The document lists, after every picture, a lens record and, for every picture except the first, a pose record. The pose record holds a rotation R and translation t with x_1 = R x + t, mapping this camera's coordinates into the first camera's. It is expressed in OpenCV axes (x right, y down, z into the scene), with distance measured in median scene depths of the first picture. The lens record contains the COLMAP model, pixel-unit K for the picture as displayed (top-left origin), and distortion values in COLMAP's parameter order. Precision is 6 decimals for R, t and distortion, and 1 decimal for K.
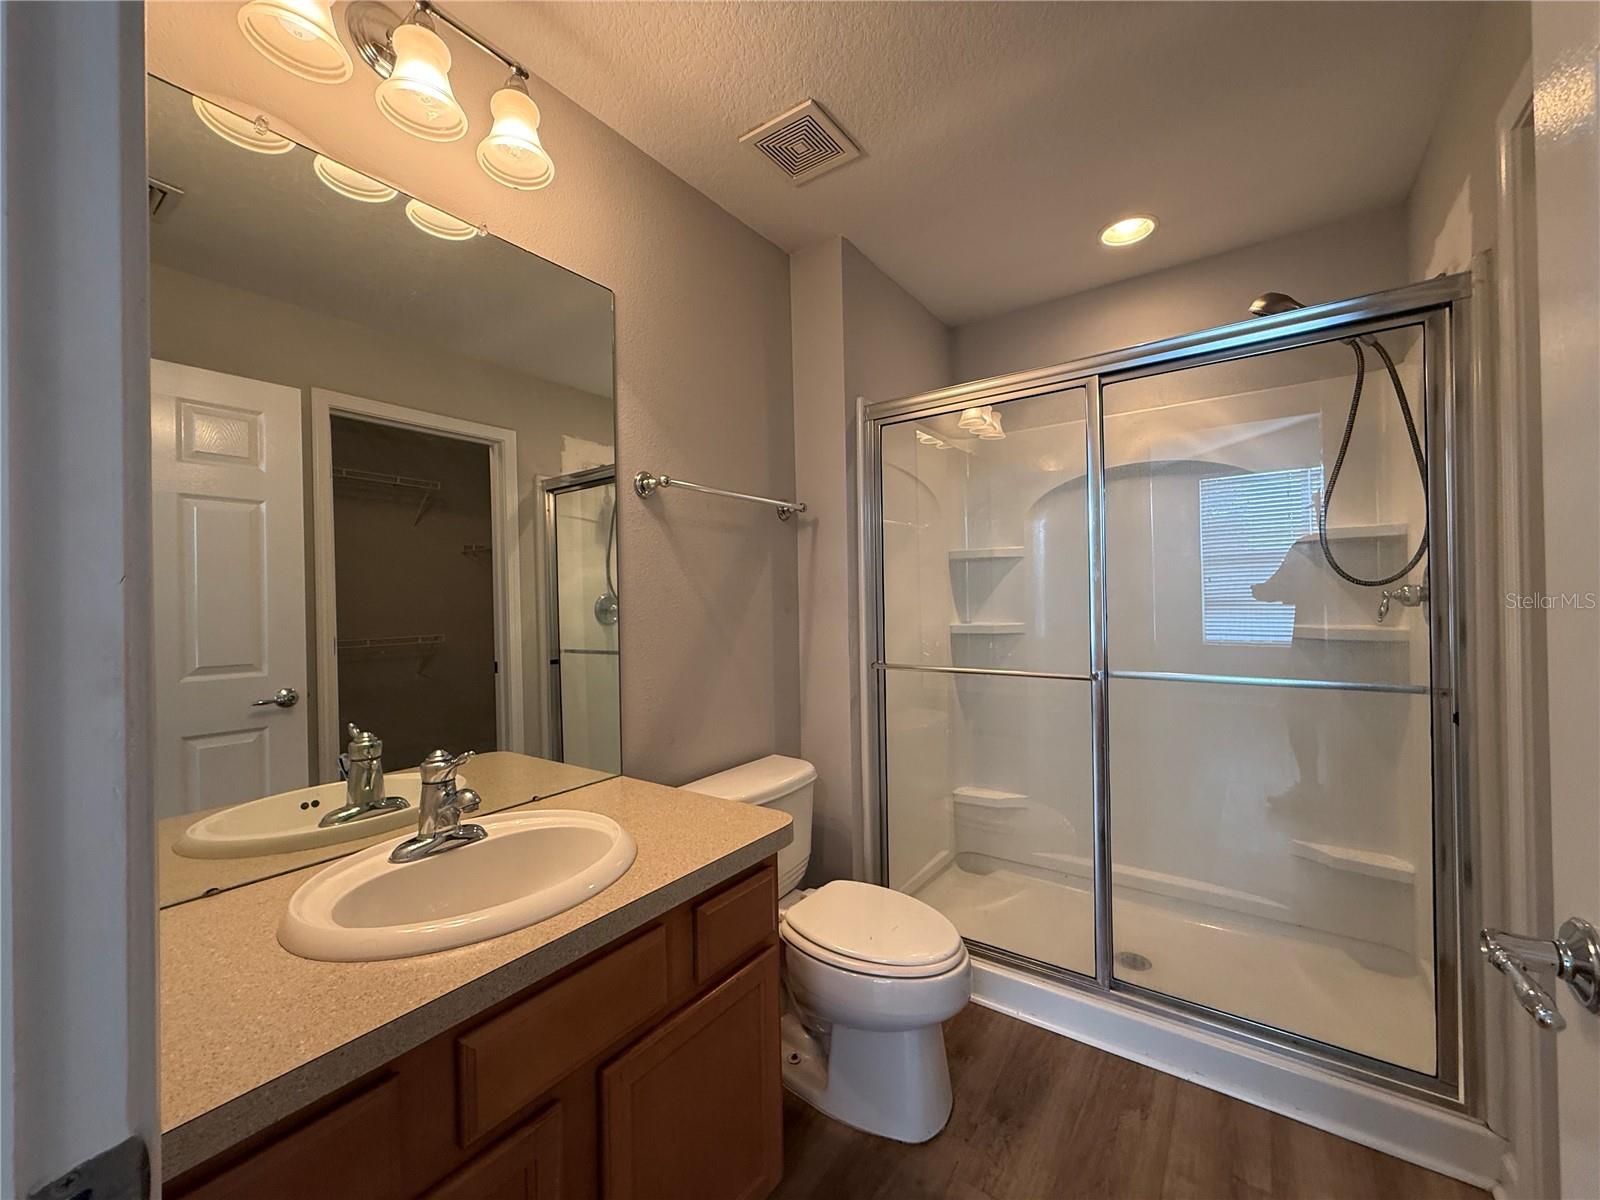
lens RADIAL K [[650.5, 0, 803.8], [0, 650.5, 595.3], [0, 0, 1]] dist [0.010126, 0.000243]
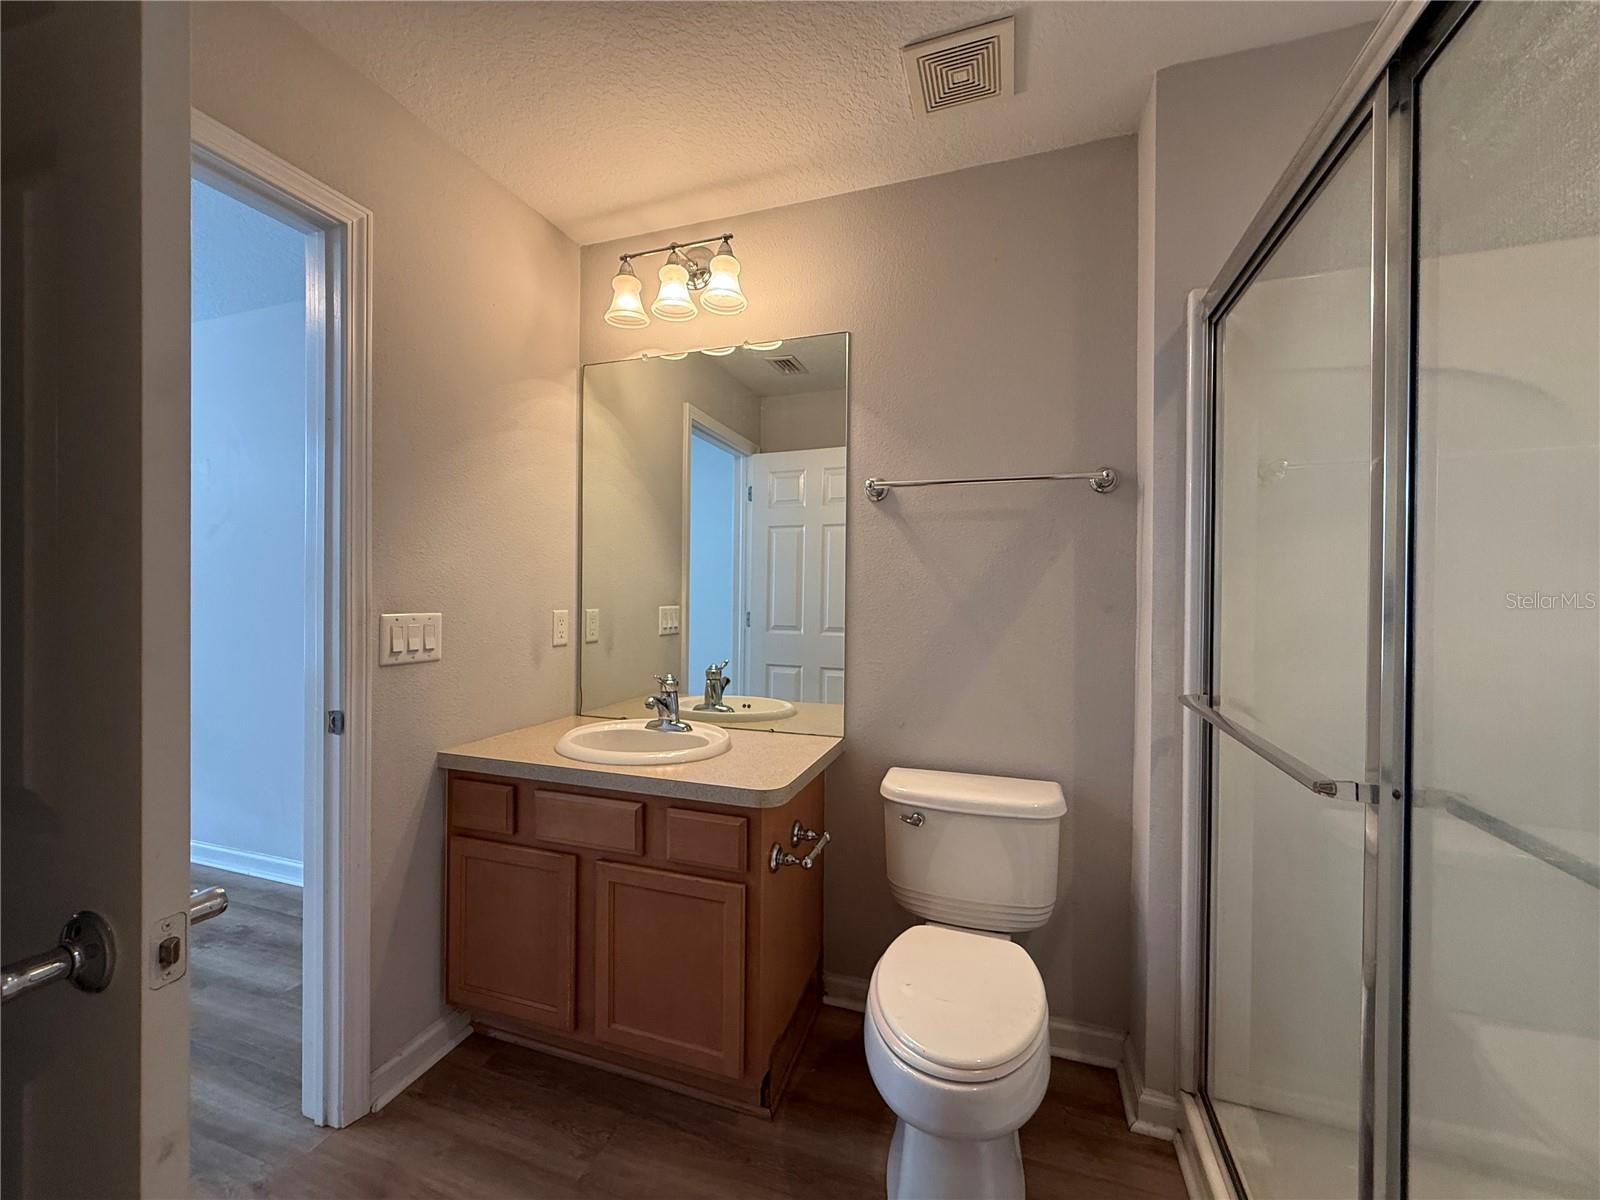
lens RADIAL K [[635.7, 0, 791.9], [0, 635.7, 598.6], [0, 0, 1]] dist [0.000907, 0.000121]
pose [[0.276847, 0.023659, -0.960623, 0.893471], [-0.008696, 0.999718, 0.022116, -0.004829], [0.960875, 0.002231, 0.276974, 0.641452]]
